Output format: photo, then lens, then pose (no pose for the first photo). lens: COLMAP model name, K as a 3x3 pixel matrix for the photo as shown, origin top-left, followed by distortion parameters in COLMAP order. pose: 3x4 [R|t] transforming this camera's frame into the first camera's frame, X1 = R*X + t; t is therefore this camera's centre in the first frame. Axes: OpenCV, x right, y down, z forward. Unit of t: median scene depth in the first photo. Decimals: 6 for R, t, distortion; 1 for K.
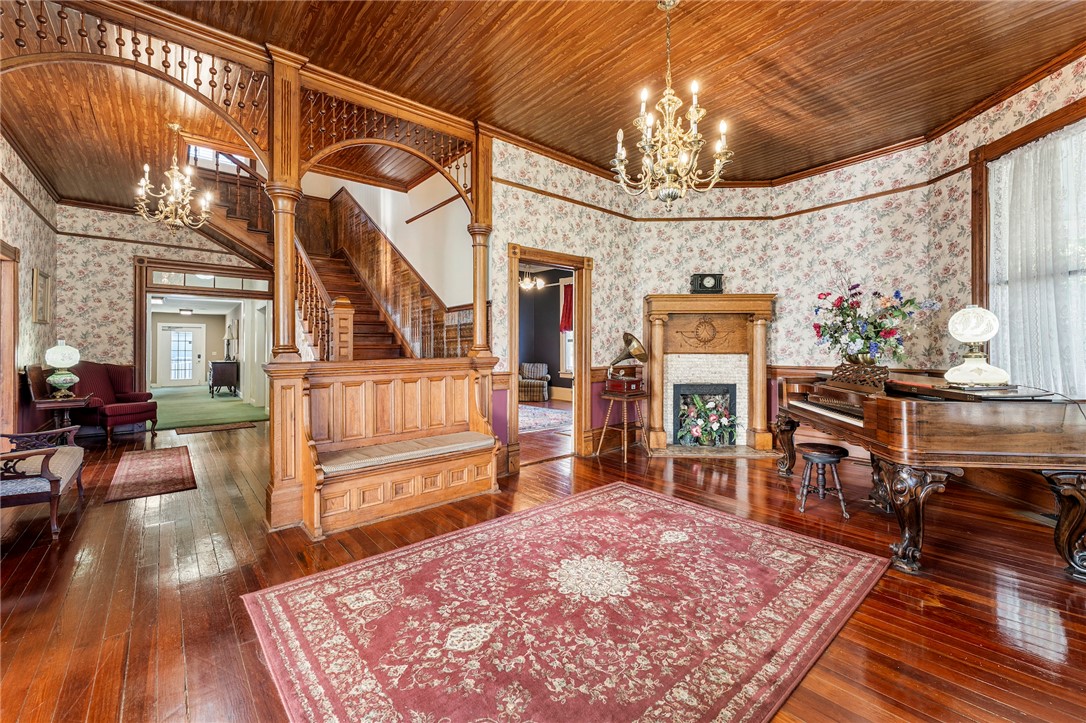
lens RADIAL K [[440.9, 0, 538.5], [0, 440.9, 344.7], [0, 0, 1]] dist [0.000594, 0.000087]
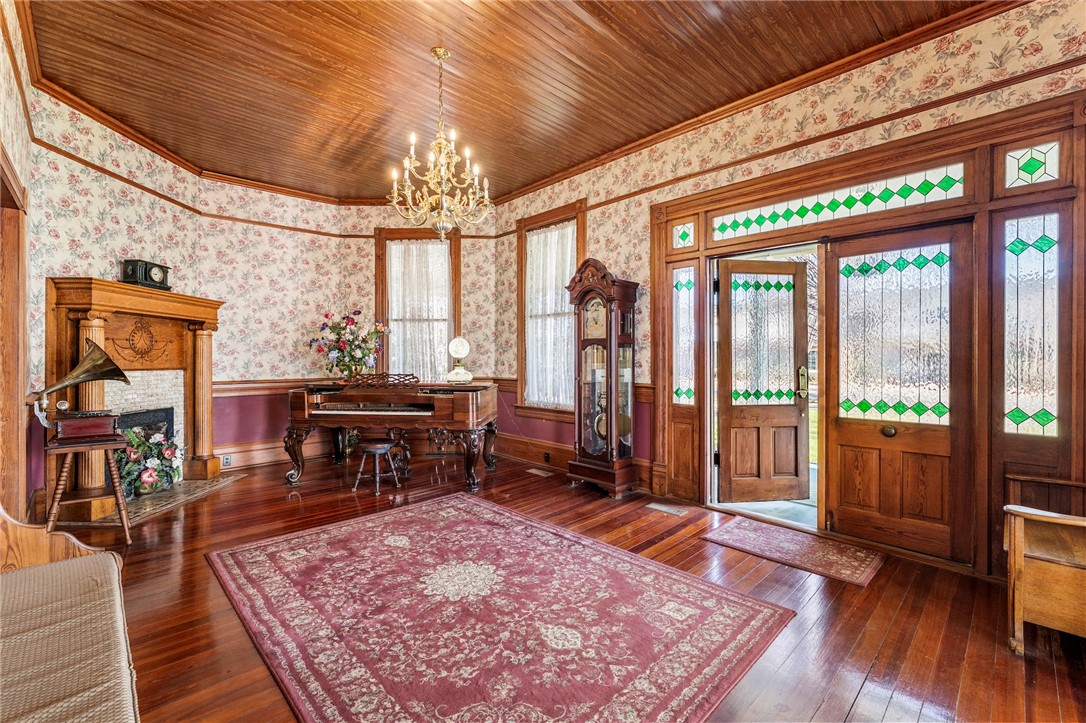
lens RADIAL K [[461.2, 0, 544.6], [0, 461.2, 359.5], [0, 0, 1]] dist [-0.000518, -0.000546]
pose [[-0.067246, 0.000693, 0.997736, -0.845820], [-0.002412, 0.999997, -0.000857, 0.003867], [-0.997733, -0.002464, -0.067244, 0.756459]]
